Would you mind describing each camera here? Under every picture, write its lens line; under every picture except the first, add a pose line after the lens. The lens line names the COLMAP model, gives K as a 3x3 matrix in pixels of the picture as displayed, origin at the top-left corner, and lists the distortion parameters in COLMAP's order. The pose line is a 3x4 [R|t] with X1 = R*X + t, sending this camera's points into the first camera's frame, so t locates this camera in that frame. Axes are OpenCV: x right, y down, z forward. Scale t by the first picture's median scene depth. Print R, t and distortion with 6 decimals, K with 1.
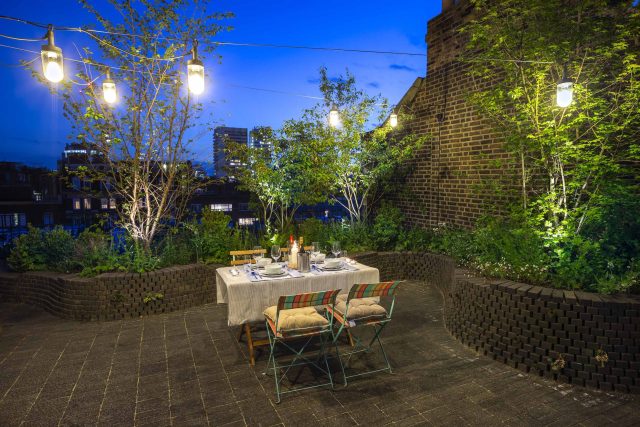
lens RADIAL K [[369.5, 0, 318.3], [0, 369.5, 210.1], [0, 0, 1]] dist [-0.025366, 0.014126]
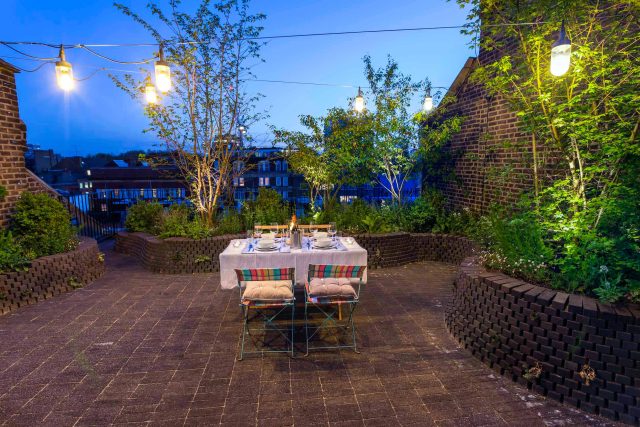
lens RADIAL K [[320.6, 0, 318.3], [0, 320.6, 212.0], [0, 0, 1]] dist [-0.030706, 0.007461]
pose [[0.955244, 0.041195, -0.292935, 0.238736], [-0.020301, 0.997051, 0.074012, -0.010472], [0.295120, -0.064752, 0.953263, 0.090028]]
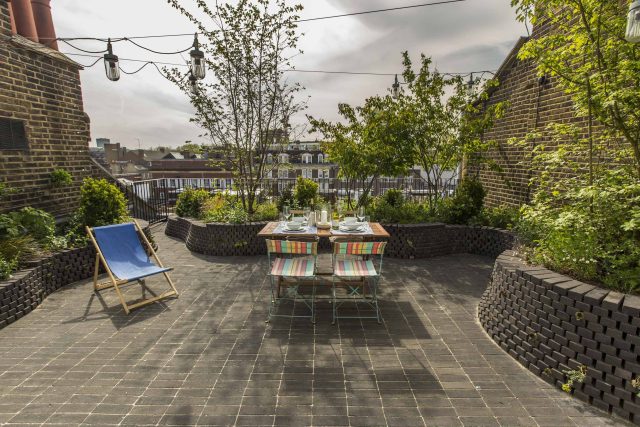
lens RADIAL K [[308.0, 0, 317.2], [0, 308.0, 213.1], [0, 0, 1]] dist [0.000335, -0.000857]
pose [[0.907244, 0.072788, -0.414259, 0.255841], [-0.029820, 0.993565, 0.109271, 0.000201], [0.419547, -0.086782, 0.903576, 0.110955]]
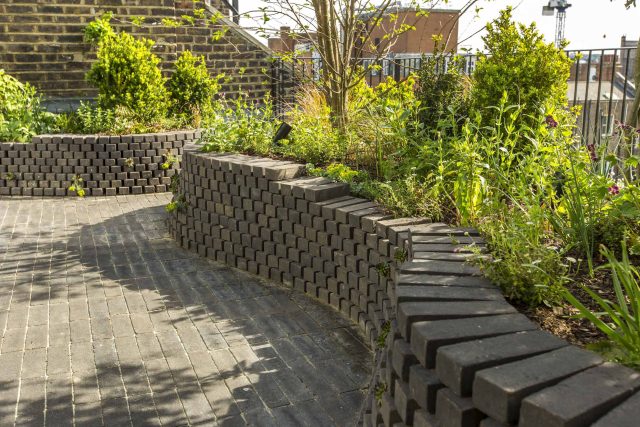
lens RADIAL K [[618.7, 0, 319.7], [0, 618.7, 210.8], [0, 0, 1]] dist [0.006004, 0.000000]
pose [[-0.041508, 0.214167, -0.975915, 0.303866], [-0.065058, 0.974104, 0.216537, 0.071796], [0.997018, 0.072479, -0.026499, 1.224701]]
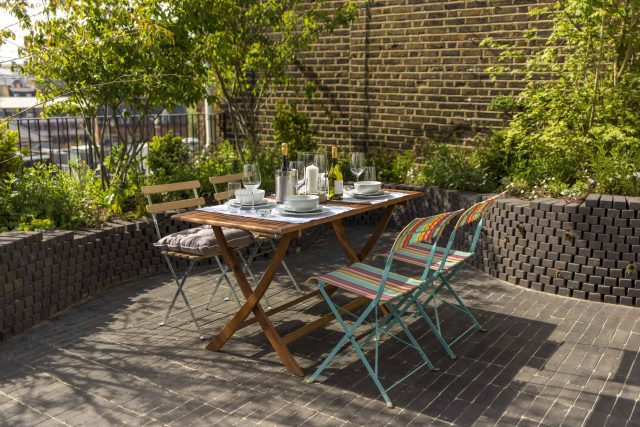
lens RADIAL K [[618.7, 0, 317.4], [0, 618.7, 217.6], [0, 0, 1]] dist [0.006004, 0.000000]
pose [[0.854967, -0.095612, 0.509794, -0.458414], [0.030993, 0.990524, 0.133794, 0.043437], [-0.517755, -0.098589, 0.849829, 0.190189]]
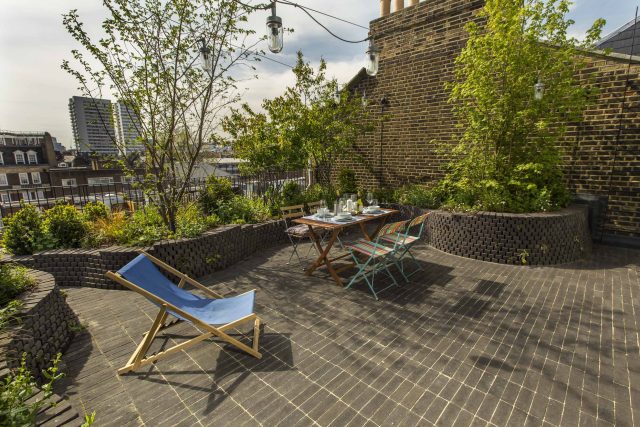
lens RADIAL K [[308.0, 0, 317.9], [0, 308.0, 213.5], [0, 0, 1]] dist [0.000335, -0.000857]
pose [[0.924074, -0.082838, 0.373129, -0.499087], [0.039230, 0.991631, 0.122997, 0.006510], [-0.380195, -0.099021, 0.919590, 0.038995]]
